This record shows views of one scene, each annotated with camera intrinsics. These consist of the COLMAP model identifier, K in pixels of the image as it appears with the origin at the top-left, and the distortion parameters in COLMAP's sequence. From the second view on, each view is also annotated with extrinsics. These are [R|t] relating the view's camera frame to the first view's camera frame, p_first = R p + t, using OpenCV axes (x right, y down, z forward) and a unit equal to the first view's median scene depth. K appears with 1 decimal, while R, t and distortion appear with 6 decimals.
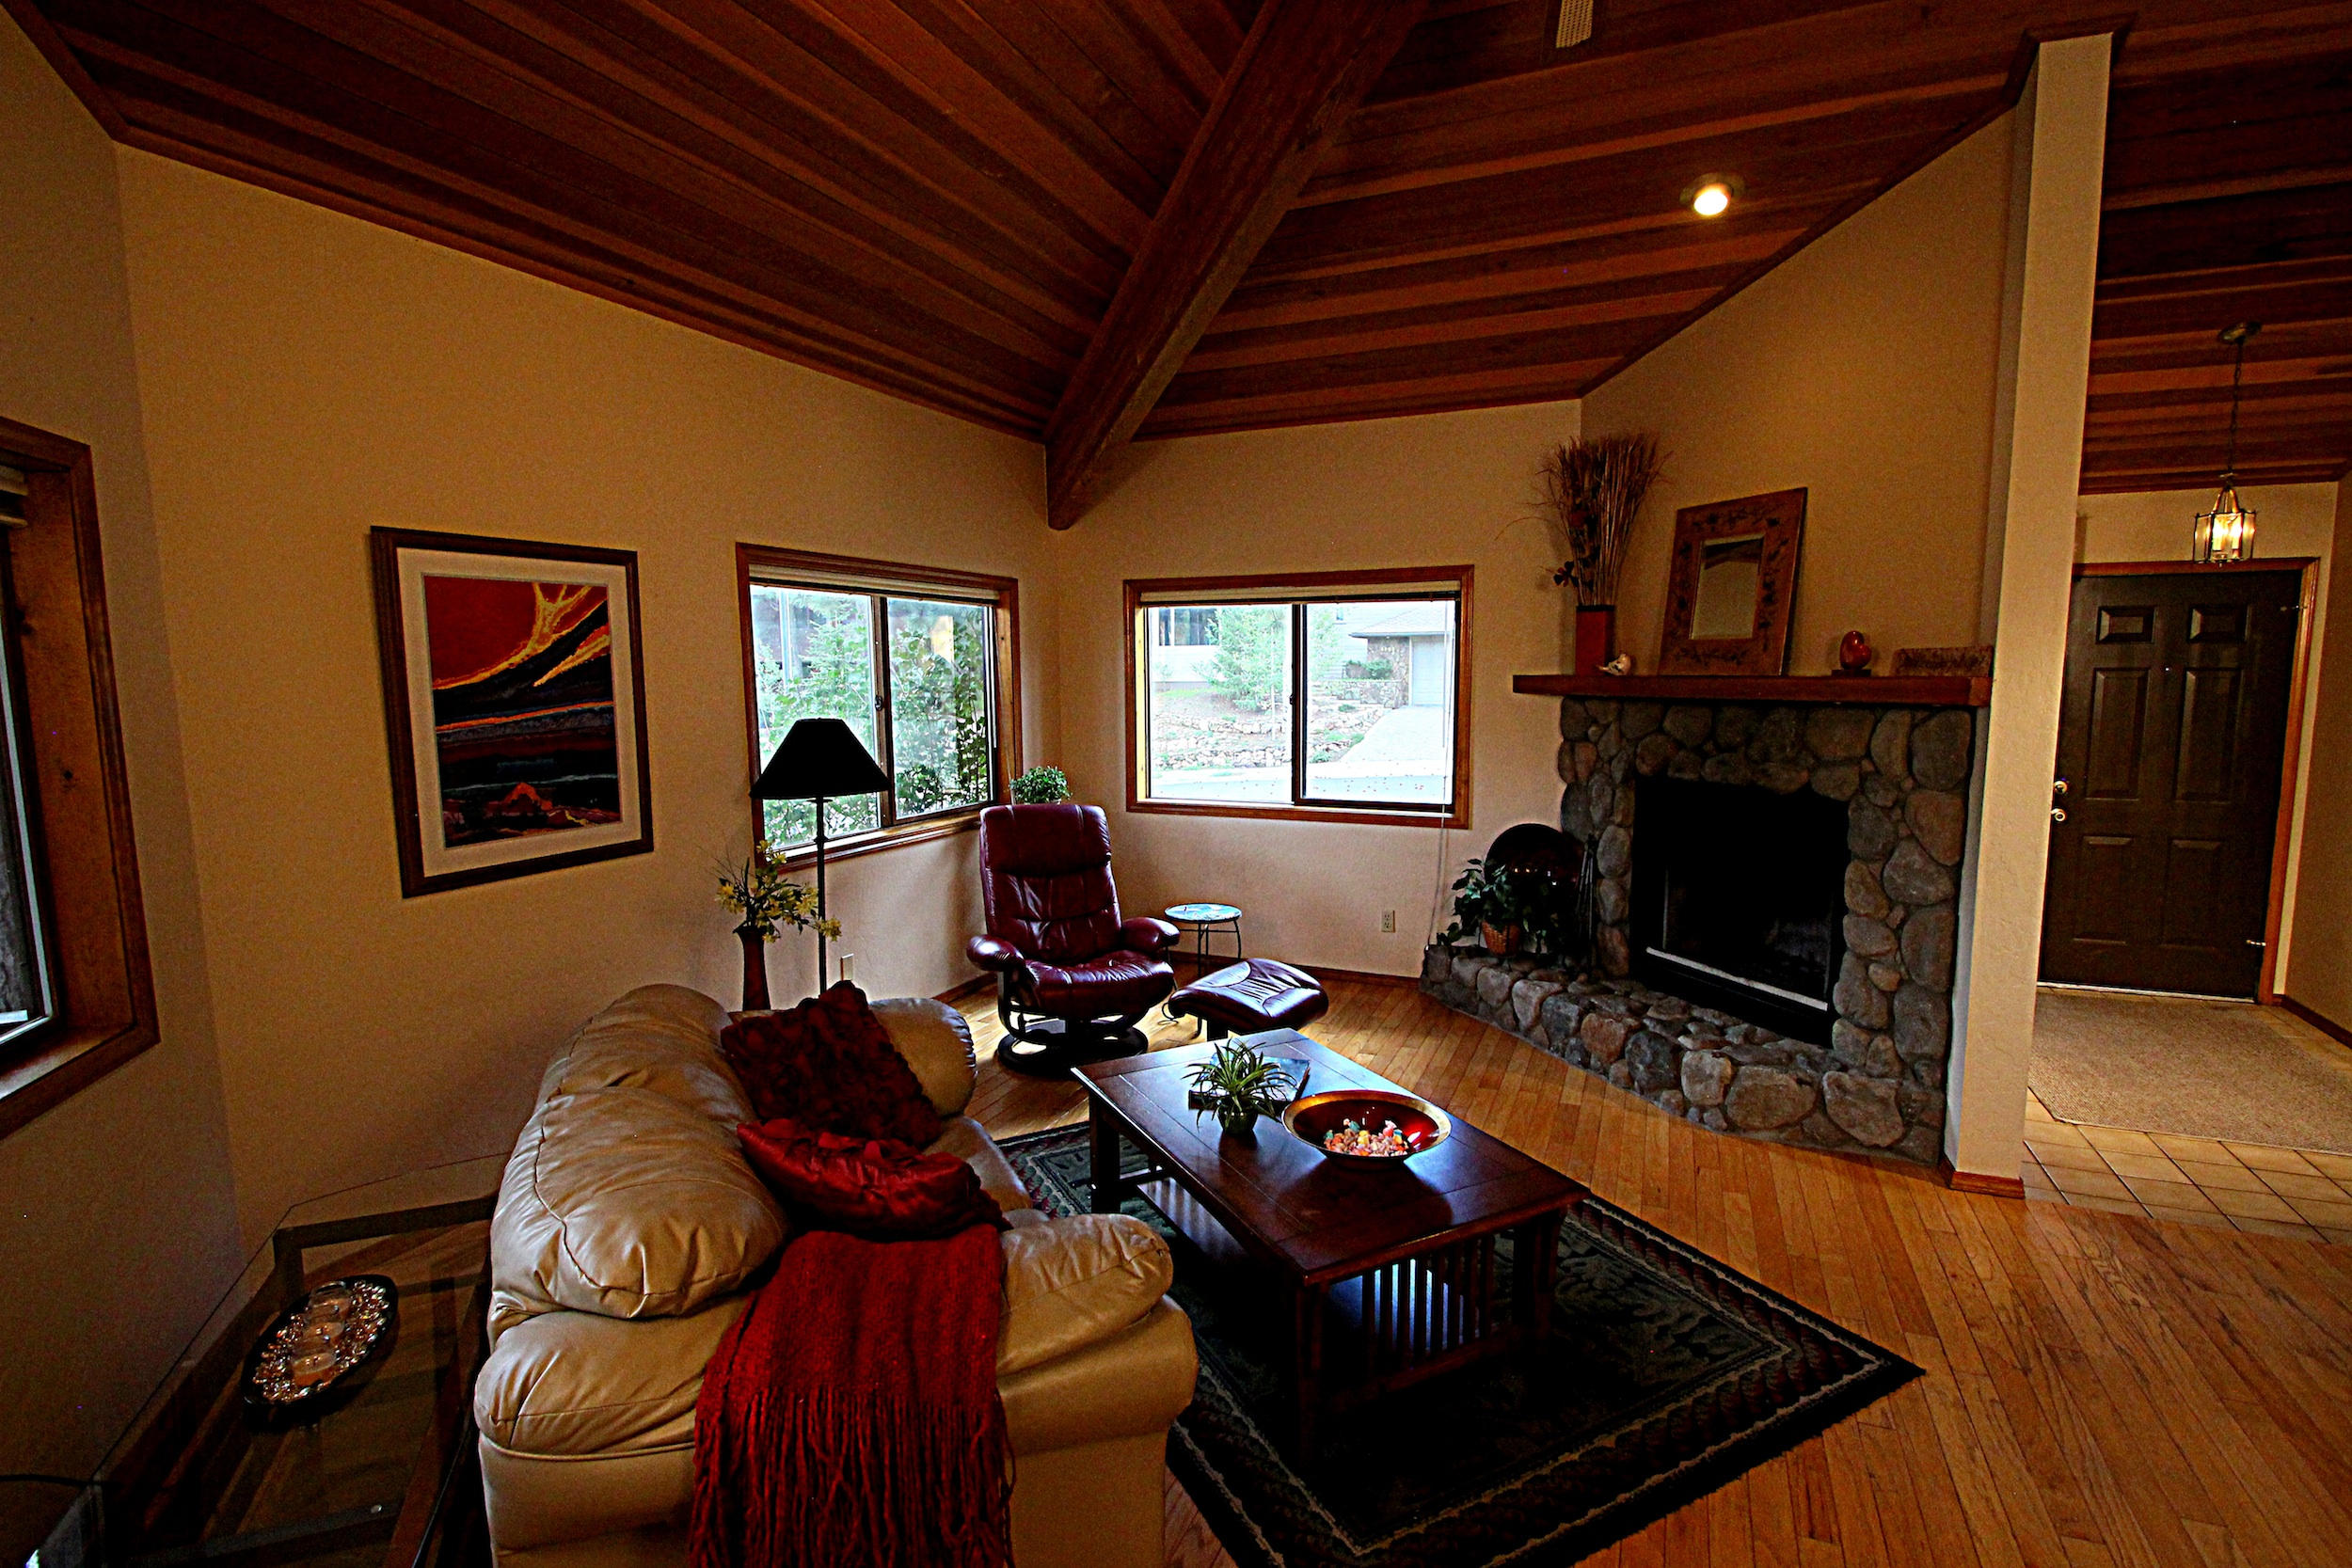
lens RADIAL K [[1096.8, 0, 1209.7], [0, 1096.8, 793.5], [0, 0, 1]] dist [0.018731, 0.000040]
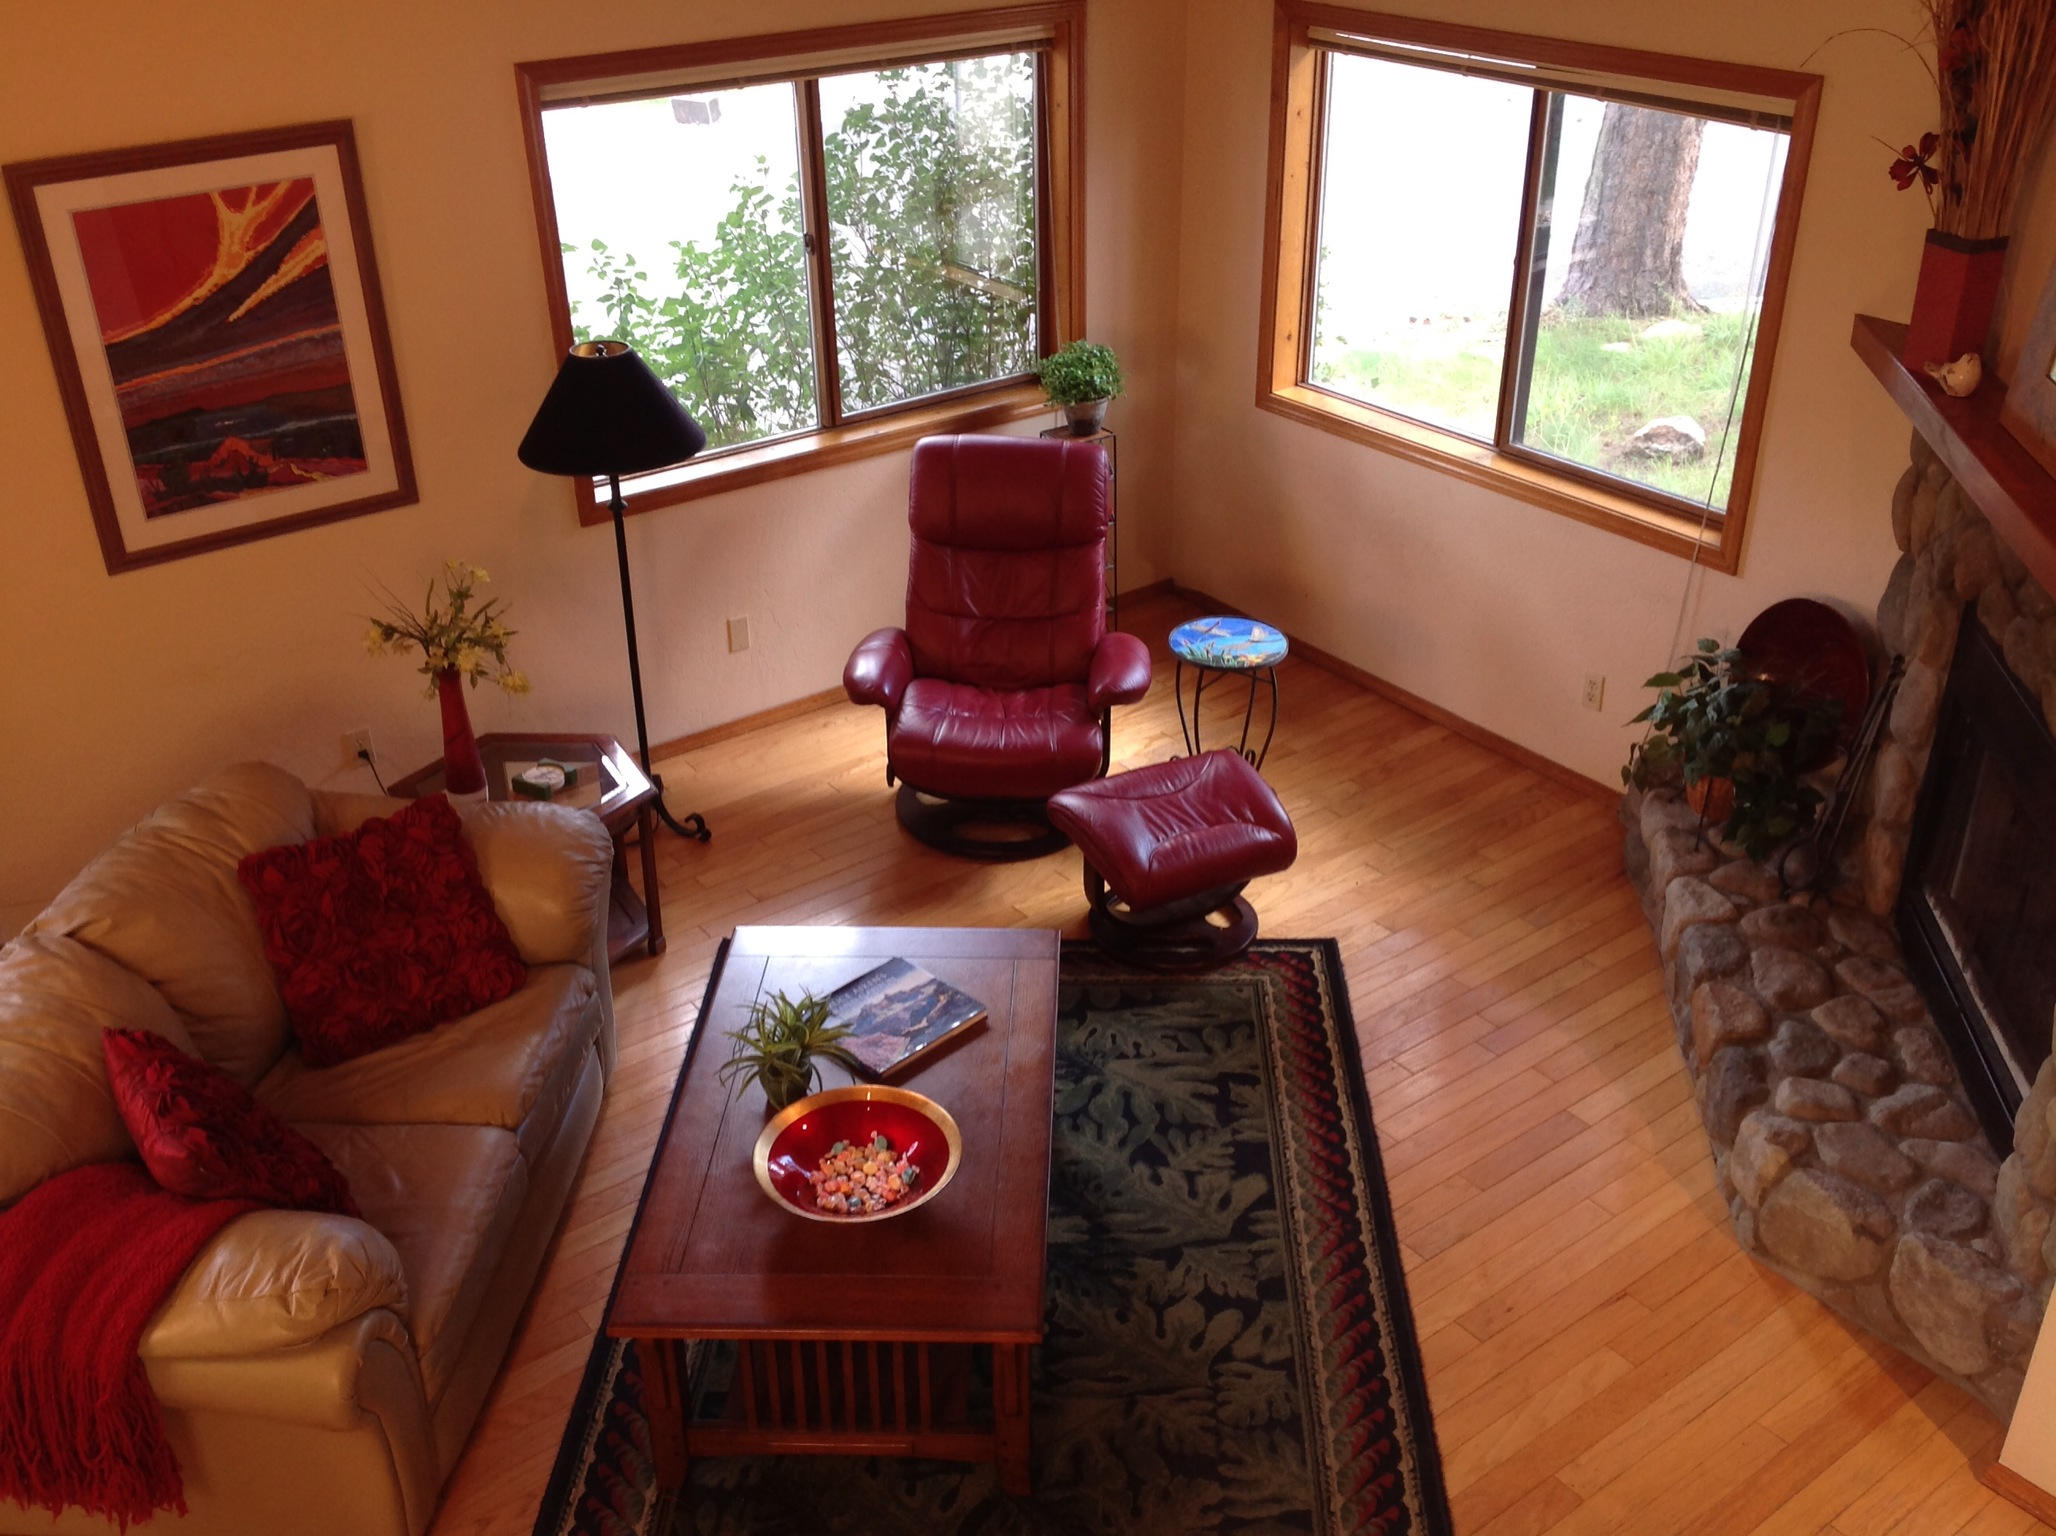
lens RADIAL K [[1954.8, 0, 1022.0], [0, 1954.8, 758.0], [0, 0, 1]] dist [0.141473, -0.251367]
pose [[0.867402, 0.231007, -0.440738, 0.544841], [-0.050051, 0.921723, 0.384606, -0.348251], [0.495085, -0.311548, 0.811067, -0.000892]]
